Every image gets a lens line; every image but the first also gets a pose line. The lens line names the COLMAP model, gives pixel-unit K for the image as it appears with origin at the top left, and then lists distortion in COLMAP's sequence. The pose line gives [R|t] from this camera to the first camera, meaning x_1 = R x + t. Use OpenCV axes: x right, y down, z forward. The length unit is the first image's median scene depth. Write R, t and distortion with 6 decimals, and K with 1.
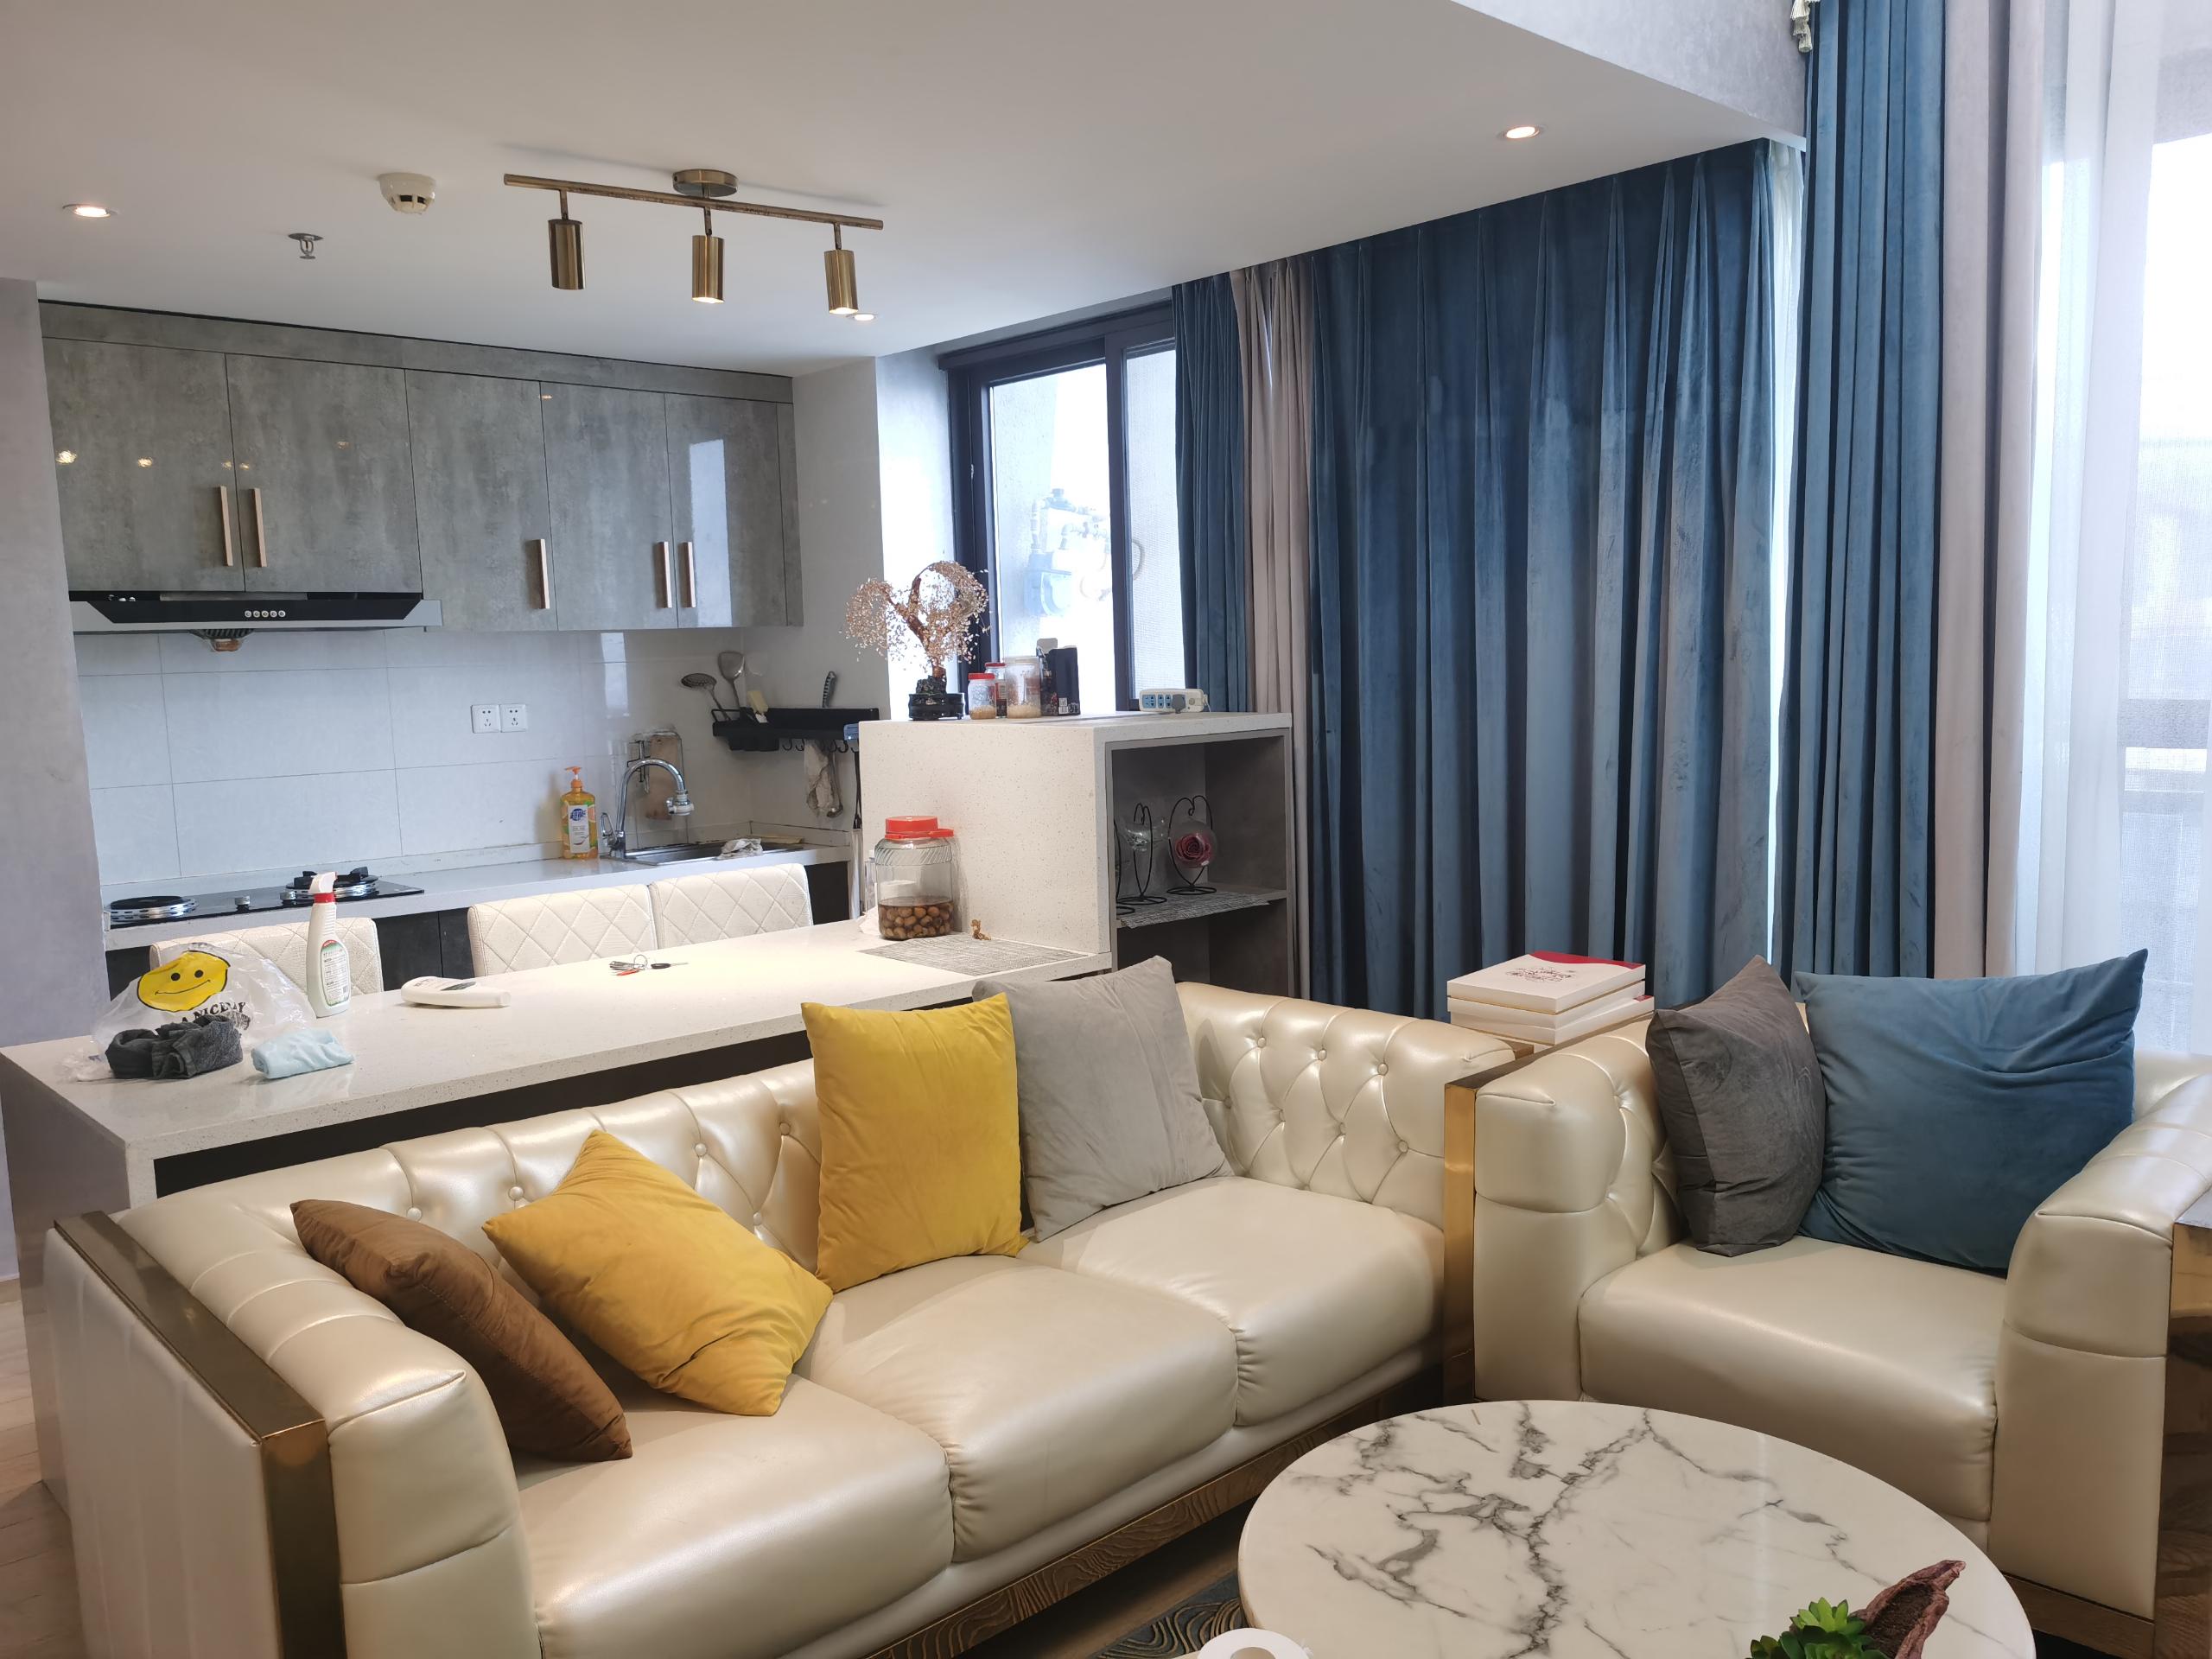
lens RADIAL K [[1713.5, 0, 1104.3], [0, 1713.5, 842.1], [0, 0, 1]] dist [0.038847, -0.021297]
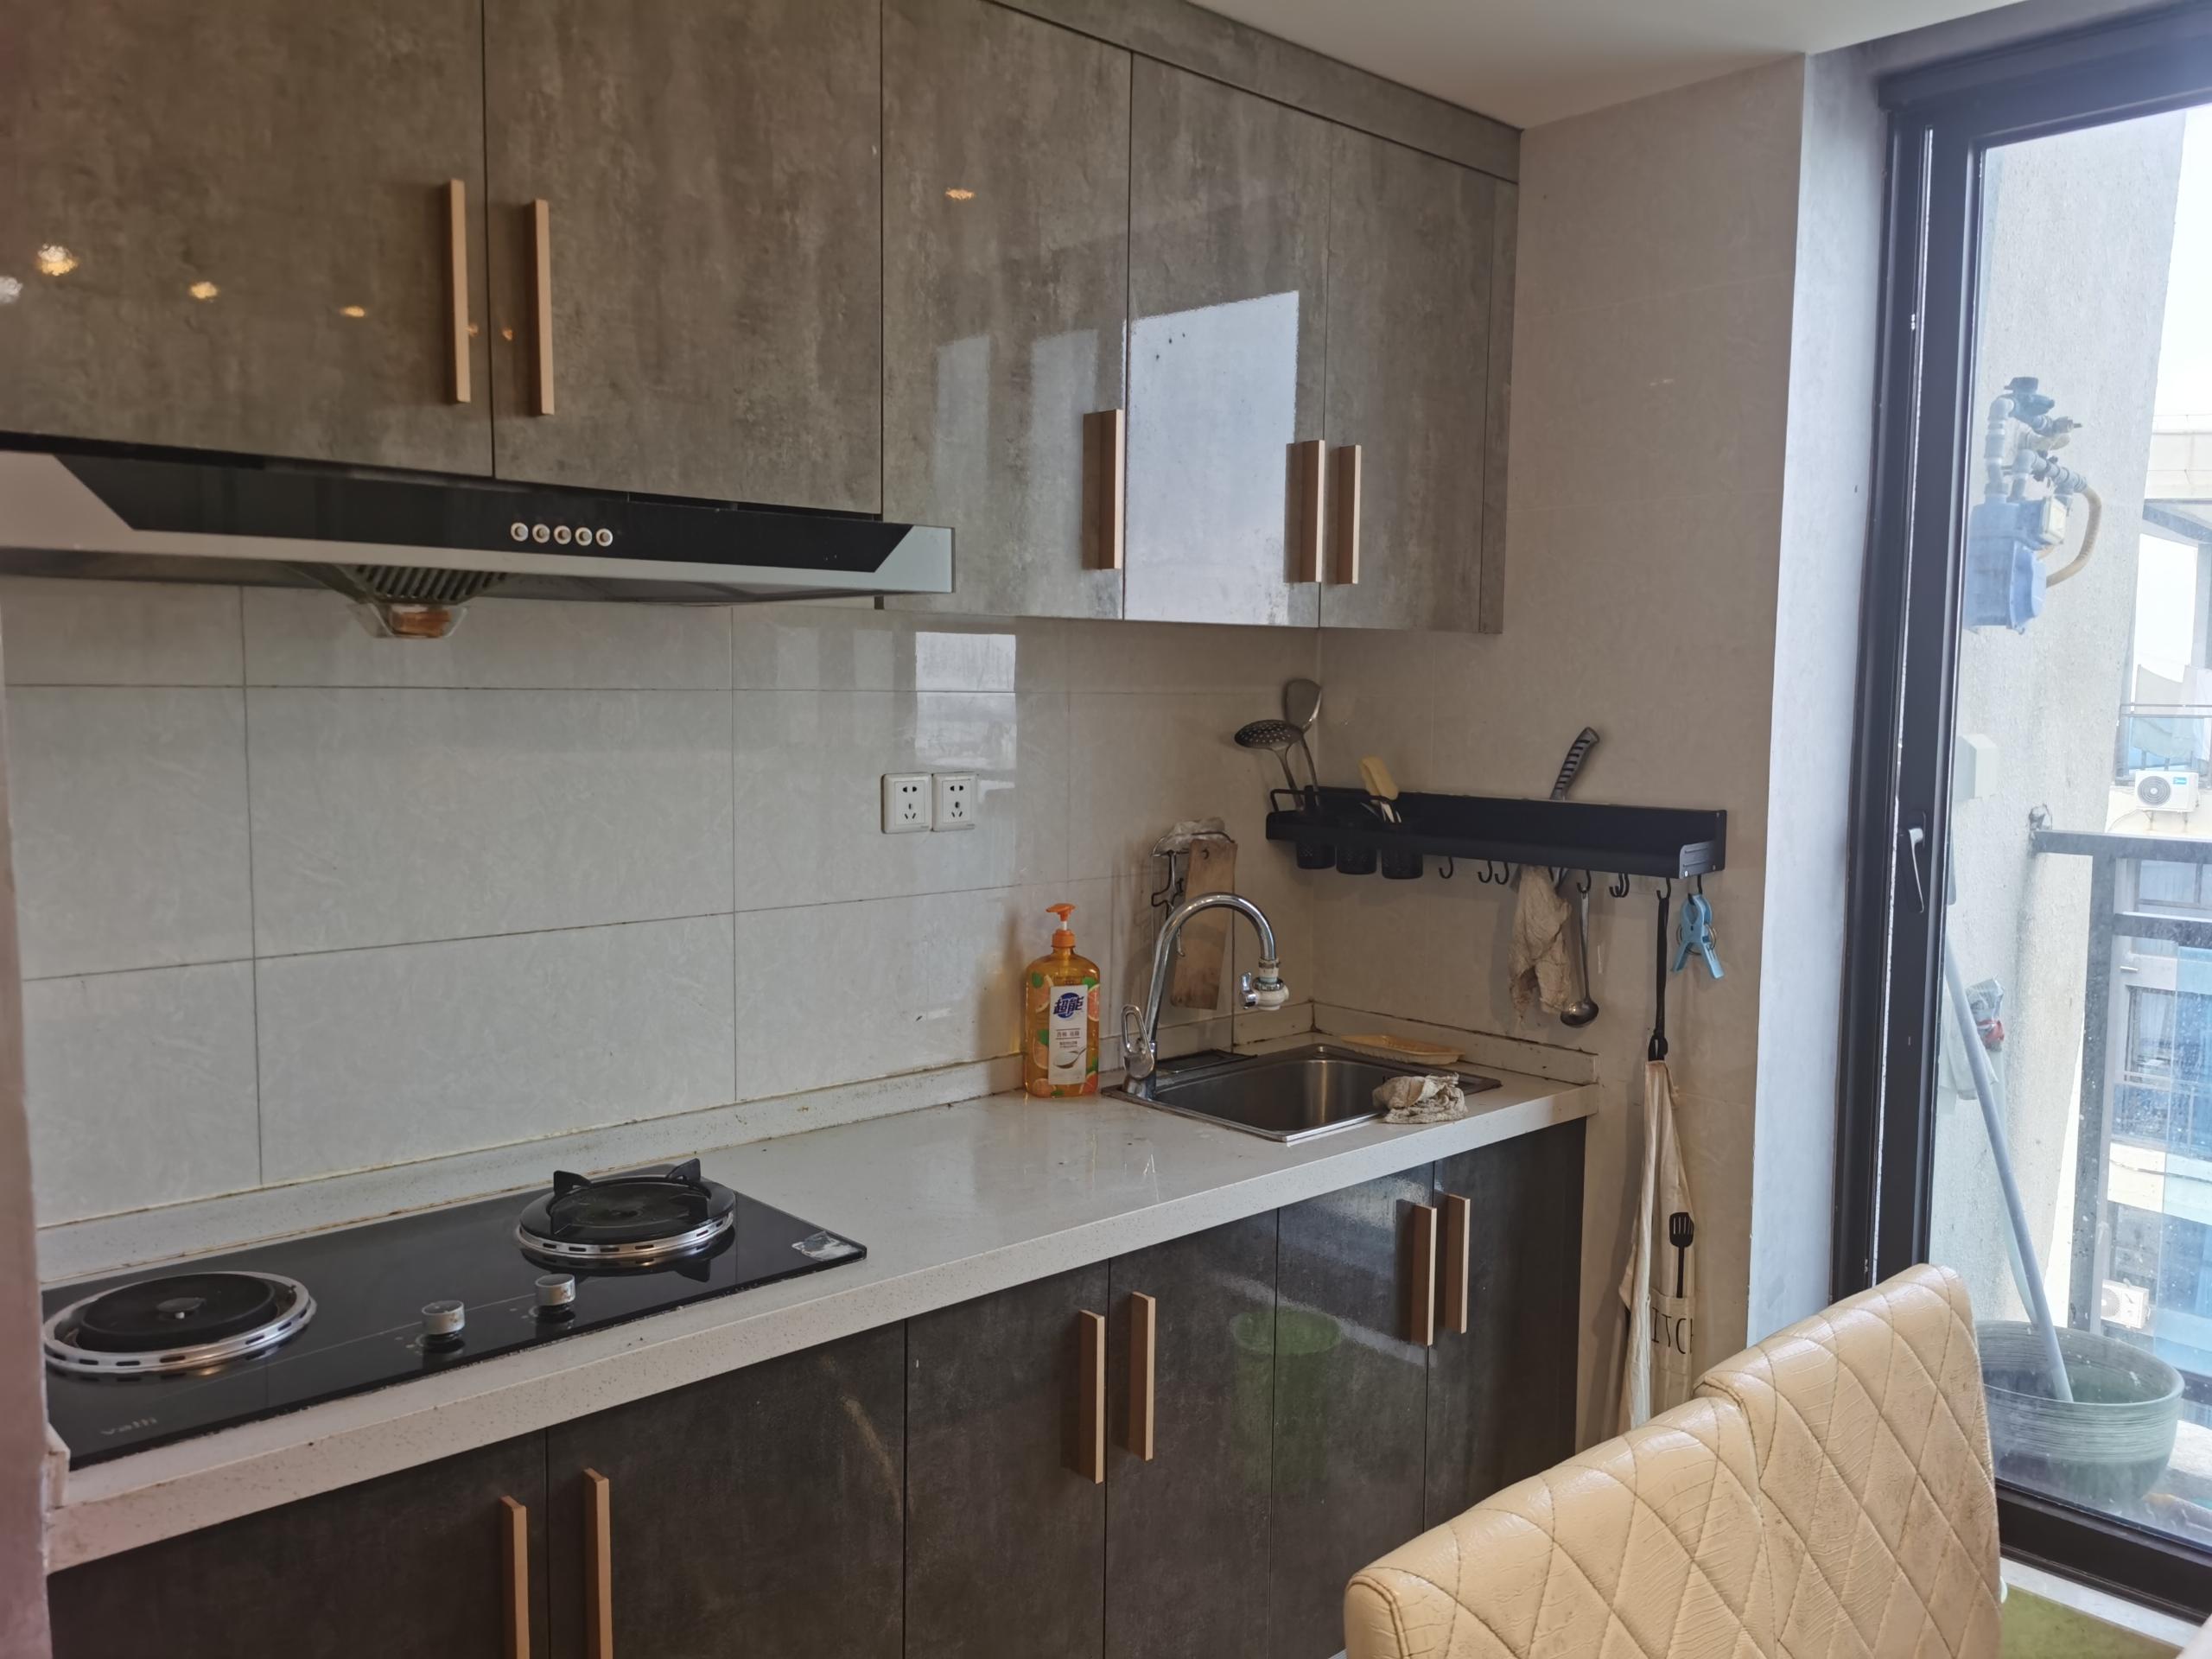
lens RADIAL K [[1713.5, 0, 1110.8], [0, 1713.5, 821.4], [0, 0, 1]] dist [0.038847, -0.021297]
pose [[0.999271, 0.038154, -0.001161, -0.332810], [-0.038172, 0.998799, -0.030705, -0.059831], [-0.000012, 0.030727, 0.999528, 0.582241]]
